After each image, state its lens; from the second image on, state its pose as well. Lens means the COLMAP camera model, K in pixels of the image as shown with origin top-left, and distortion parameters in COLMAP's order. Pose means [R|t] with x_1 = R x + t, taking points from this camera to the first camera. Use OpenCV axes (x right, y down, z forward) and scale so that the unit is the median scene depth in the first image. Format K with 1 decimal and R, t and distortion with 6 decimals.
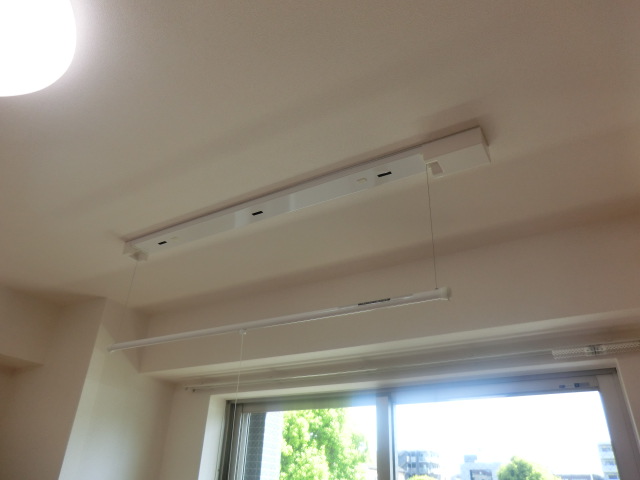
lens RADIAL K [[467.1, 0, 321.7], [0, 467.1, 242.6], [0, 0, 1]] dist [-0.074277, 0.064859]
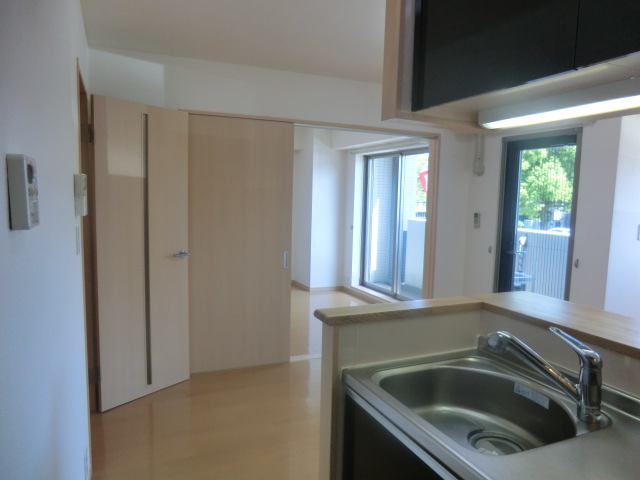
lens RADIAL K [[467.1, 0, 321.7], [0, 467.1, 242.6], [0, 0, 1]] dist [-0.074277, 0.064859]
pose [[0.813834, 0.046393, -0.579243, 0.201934], [0.280464, 0.841661, 0.461461, -0.092953], [0.508935, -0.538009, 0.671961, -0.204260]]
